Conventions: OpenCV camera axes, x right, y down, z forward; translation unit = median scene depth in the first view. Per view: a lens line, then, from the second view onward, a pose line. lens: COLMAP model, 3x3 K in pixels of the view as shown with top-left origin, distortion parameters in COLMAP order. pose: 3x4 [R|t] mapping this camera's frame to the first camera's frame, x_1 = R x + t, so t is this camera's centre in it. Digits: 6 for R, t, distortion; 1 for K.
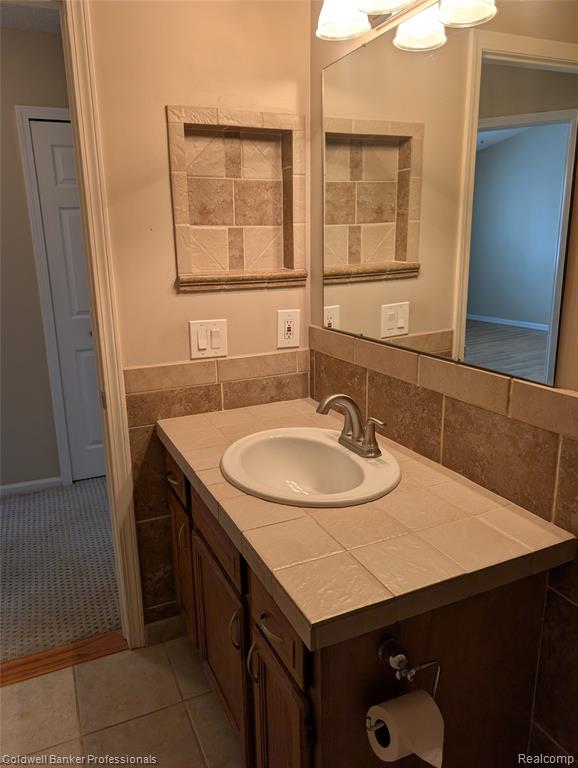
lens RADIAL K [[559.1, 0, 289.8], [0, 559.1, 383.2], [0, 0, 1]] dist [-0.003639, -0.000126]
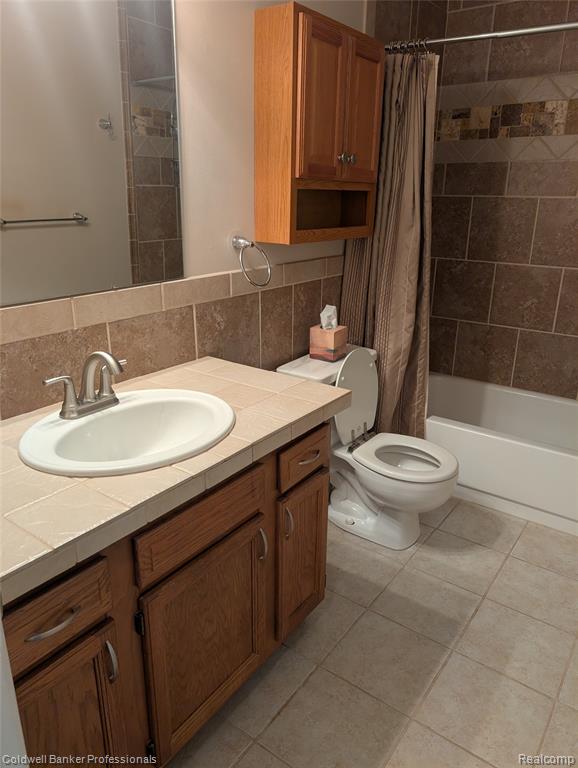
lens RADIAL K [[559.1, 0, 290.2], [0, 559.1, 385.8], [0, 0, 1]] dist [-0.003639, -0.000126]
pose [[-0.500697, -0.269332, 0.822656, -0.879129], [0.205108, 0.886385, 0.415032, -0.260816], [-0.840972, 0.376539, -0.388568, 1.180871]]
